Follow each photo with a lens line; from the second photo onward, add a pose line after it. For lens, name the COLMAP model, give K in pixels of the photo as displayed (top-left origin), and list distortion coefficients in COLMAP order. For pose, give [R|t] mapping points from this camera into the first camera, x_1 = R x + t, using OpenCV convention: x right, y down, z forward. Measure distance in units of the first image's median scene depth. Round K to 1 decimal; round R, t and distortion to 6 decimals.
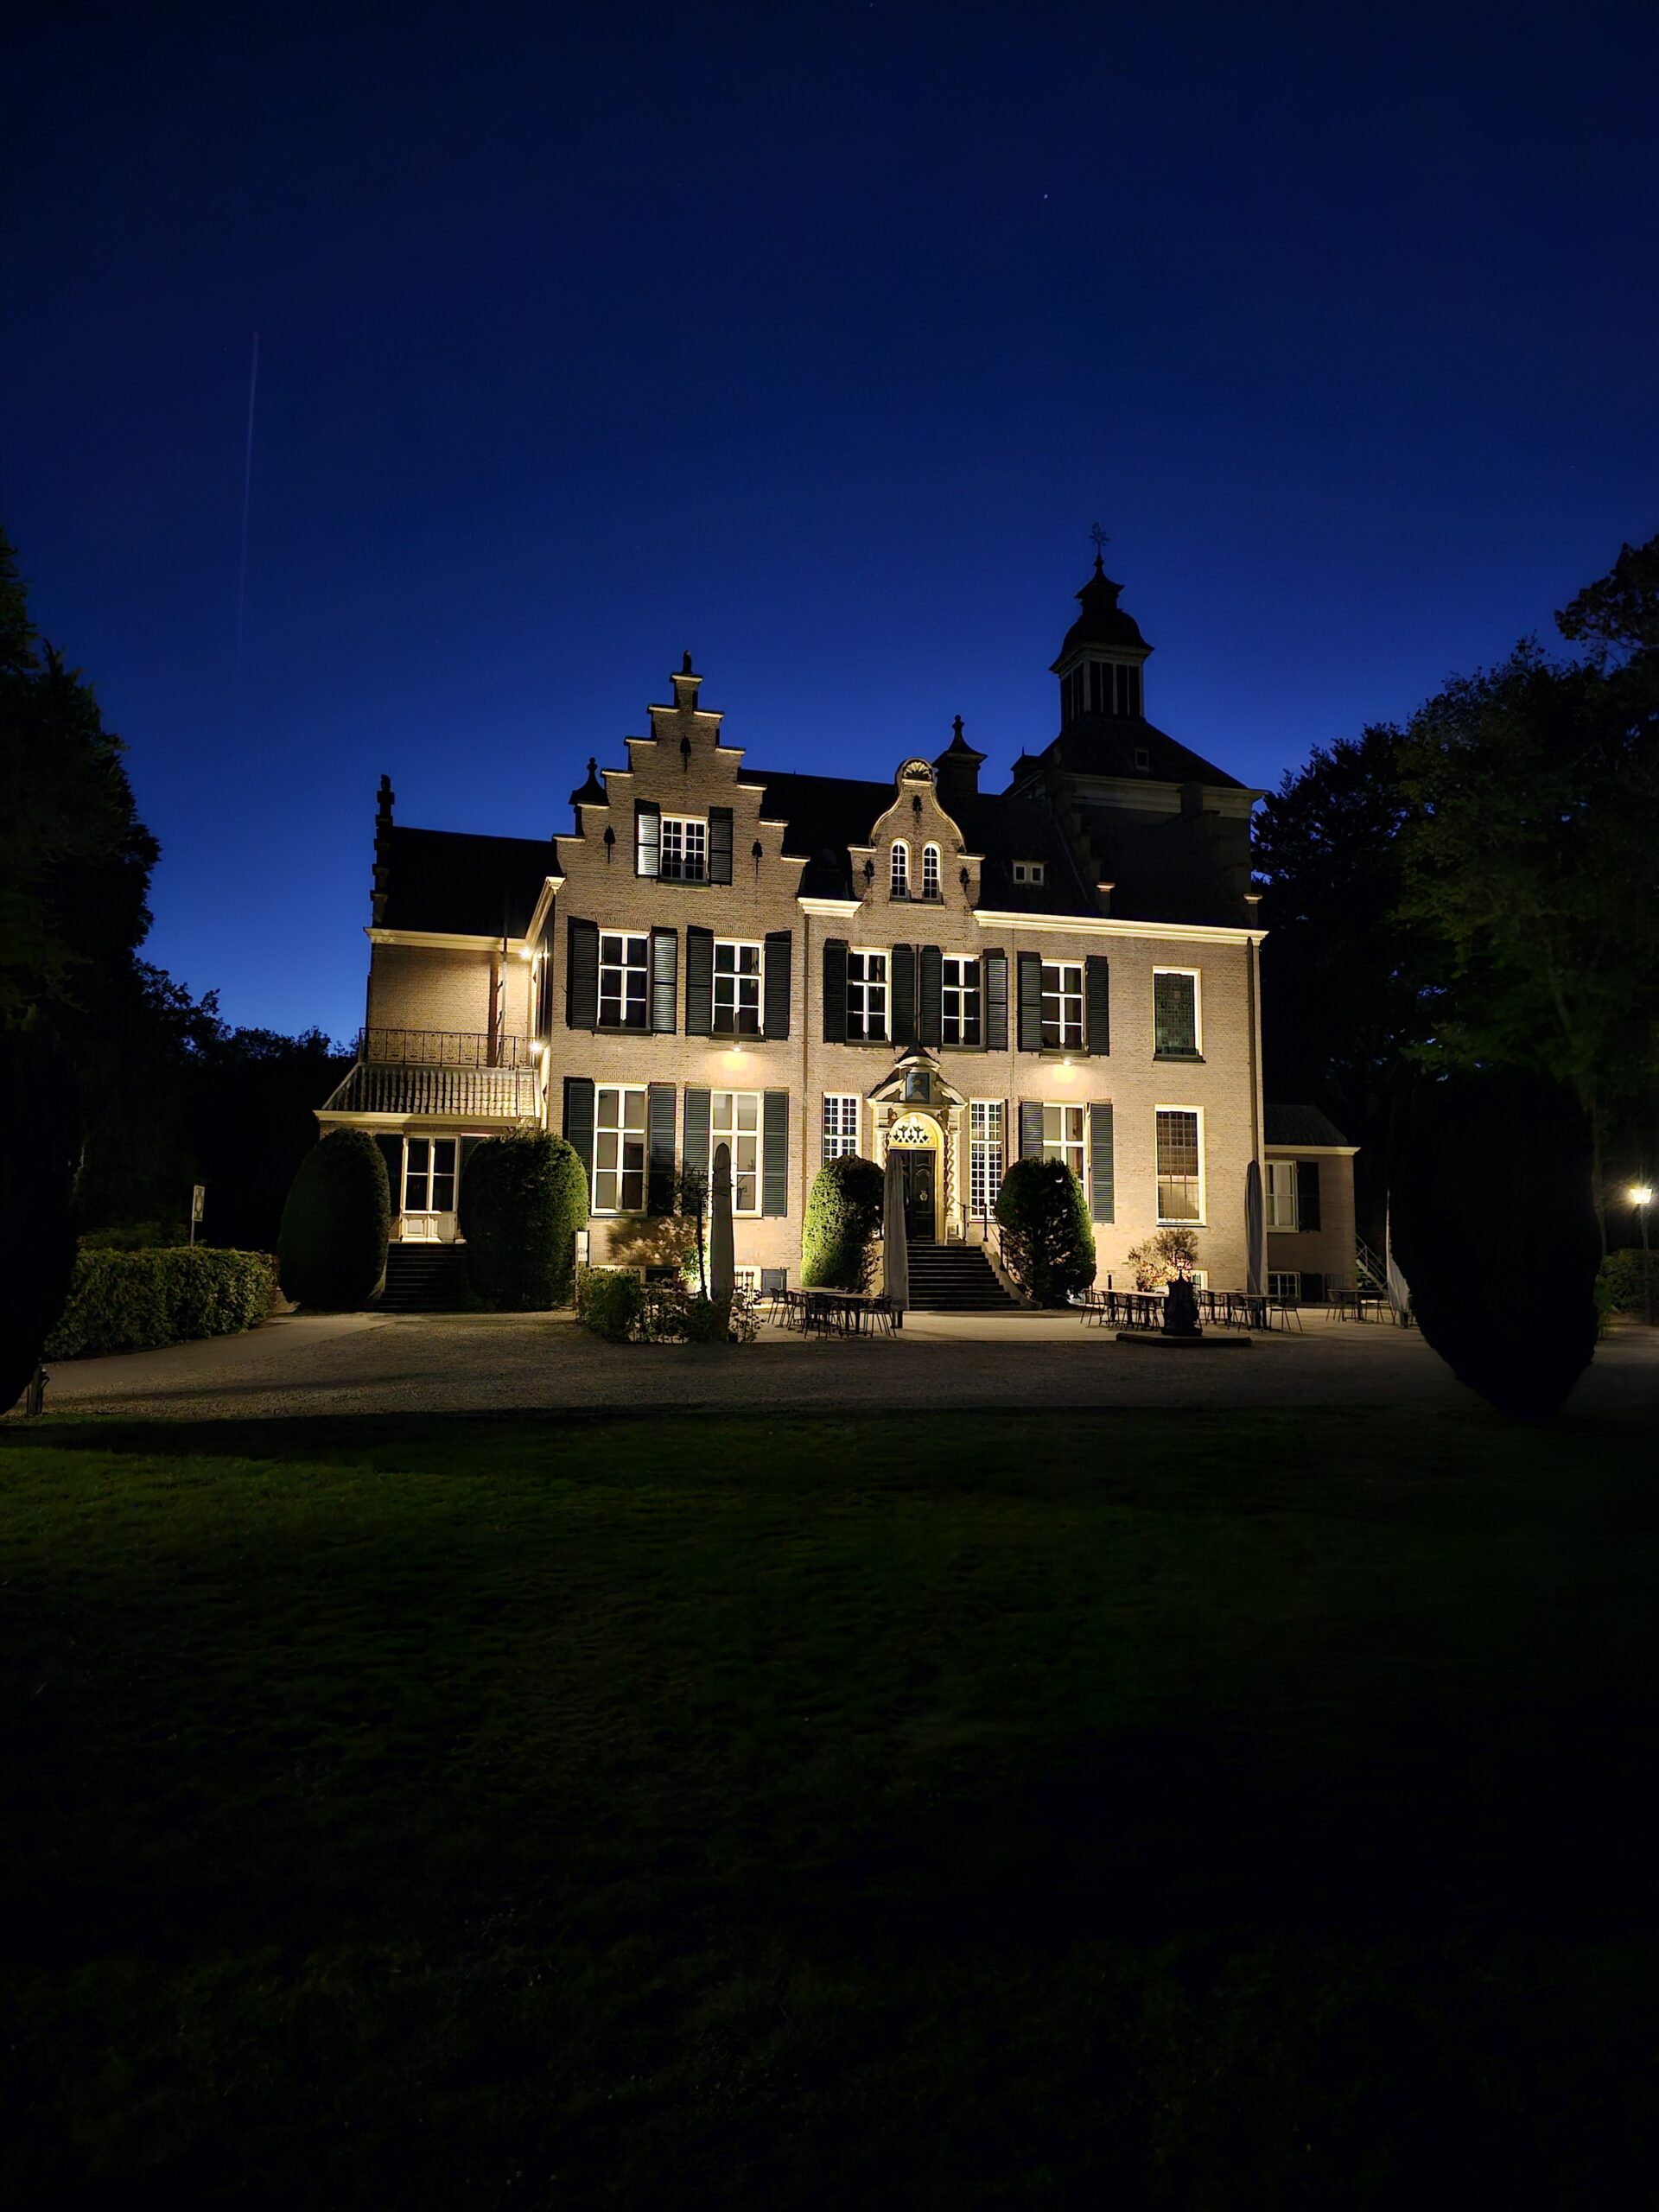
lens RADIAL K [[1810.7, 0, 829.5], [0, 1810.7, 1106.0], [0, 0, 1]] dist [-0.002529, -0.004188]
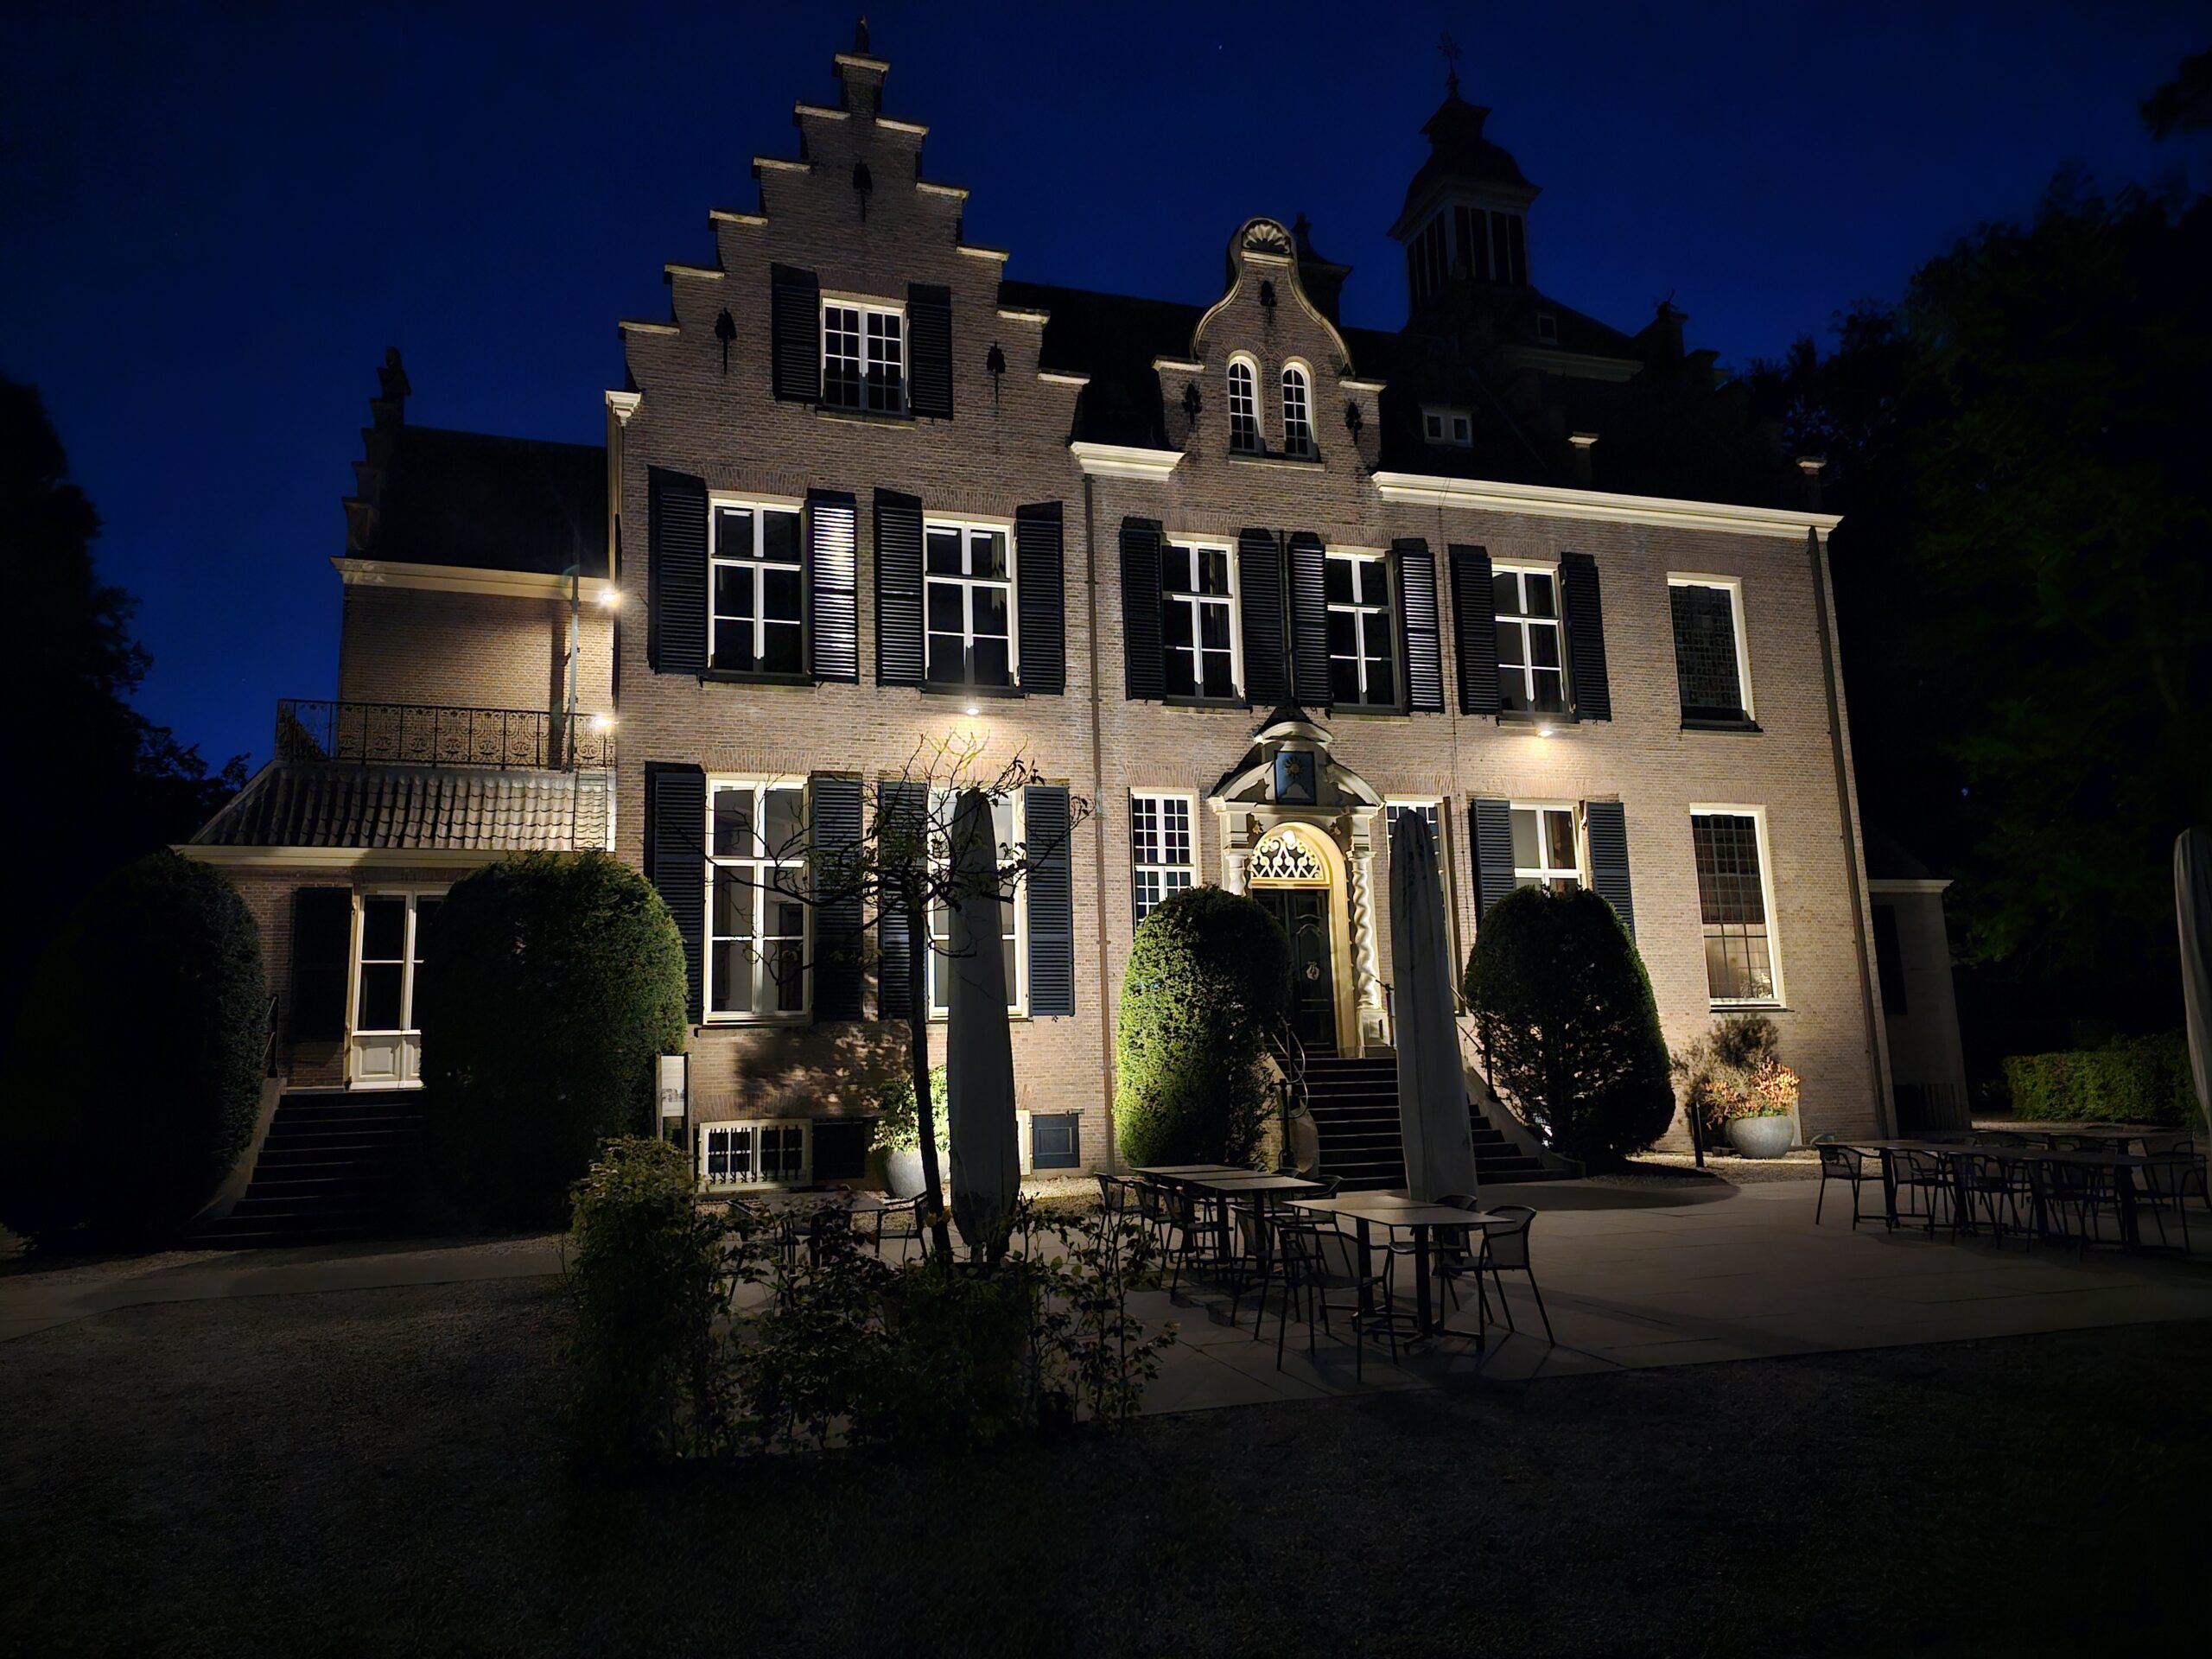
lens RADIAL K [[1810.7, 0, 1106.0], [0, 1810.7, 829.5], [0, 0, 1]] dist [-0.002529, -0.004188]
pose [[0.998674, -0.032598, 0.039833, -0.032804], [0.034814, 0.997807, -0.056287, 0.035595], [-0.037911, 0.057599, 0.997620, 0.446182]]
